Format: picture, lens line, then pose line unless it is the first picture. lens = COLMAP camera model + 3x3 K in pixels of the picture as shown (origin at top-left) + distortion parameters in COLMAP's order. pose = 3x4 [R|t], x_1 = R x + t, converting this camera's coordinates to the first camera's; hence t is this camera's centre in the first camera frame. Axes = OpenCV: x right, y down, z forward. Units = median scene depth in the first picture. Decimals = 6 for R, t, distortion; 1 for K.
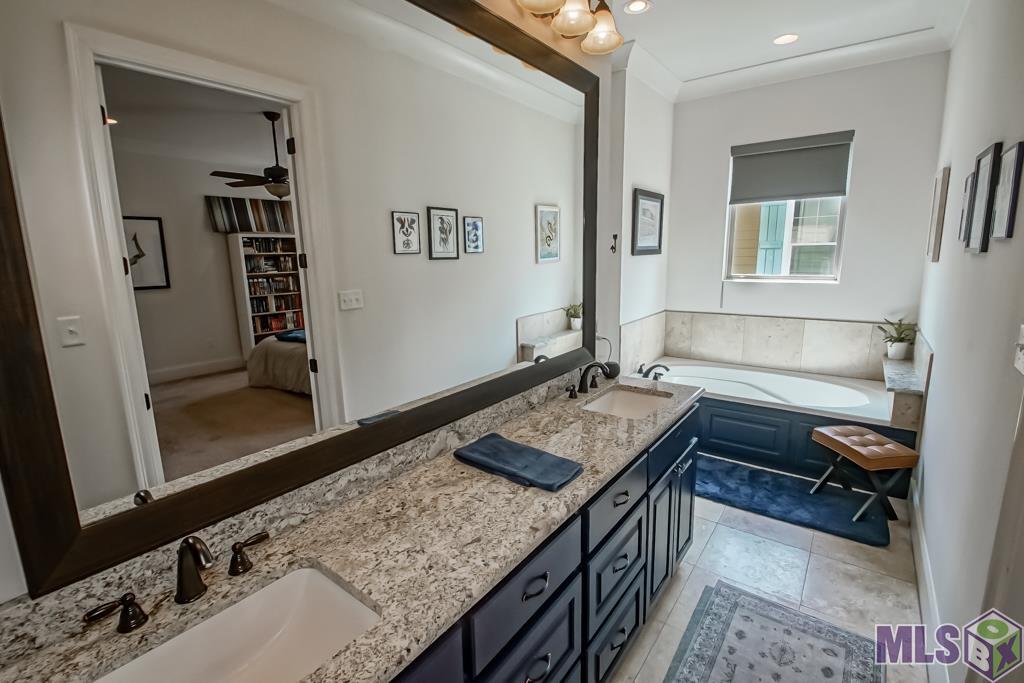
lens RADIAL K [[468.8, 0, 512.0], [0, 468.8, 341.5], [0, 0, 1]] dist [0.001262, 0.000141]
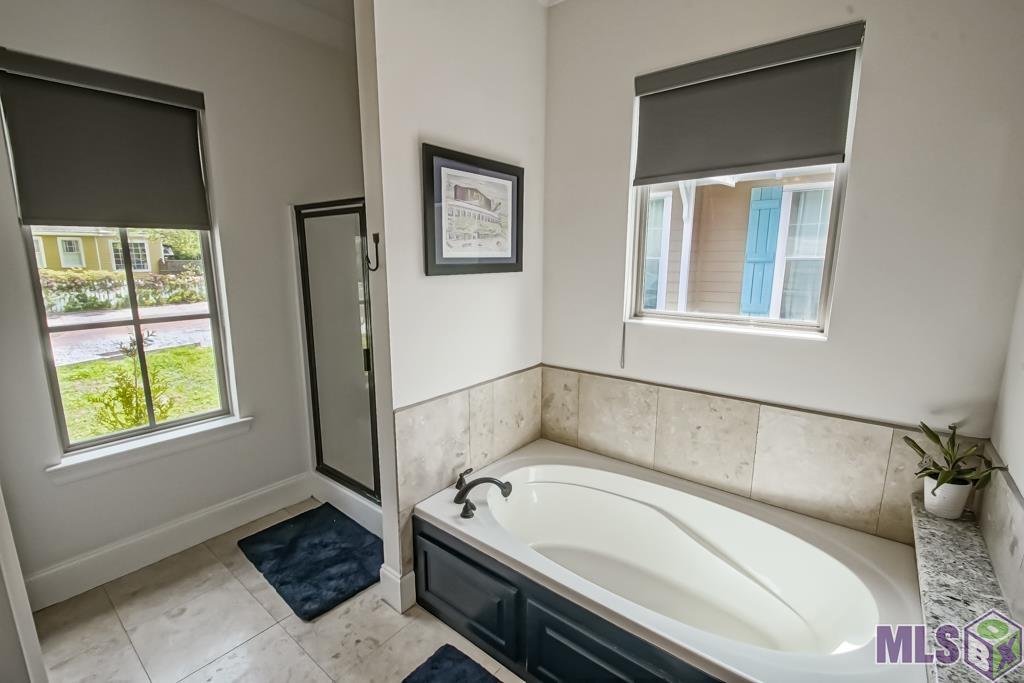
lens RADIAL K [[458.2, 0, 513.9], [0, 458.2, 348.4], [0, 0, 1]] dist [-0.001488, -0.000287]
pose [[0.999340, 0.024820, -0.026516, 0.353272], [-0.024670, 0.999678, 0.005982, -0.102970], [0.026656, -0.005324, 0.999630, 0.470832]]
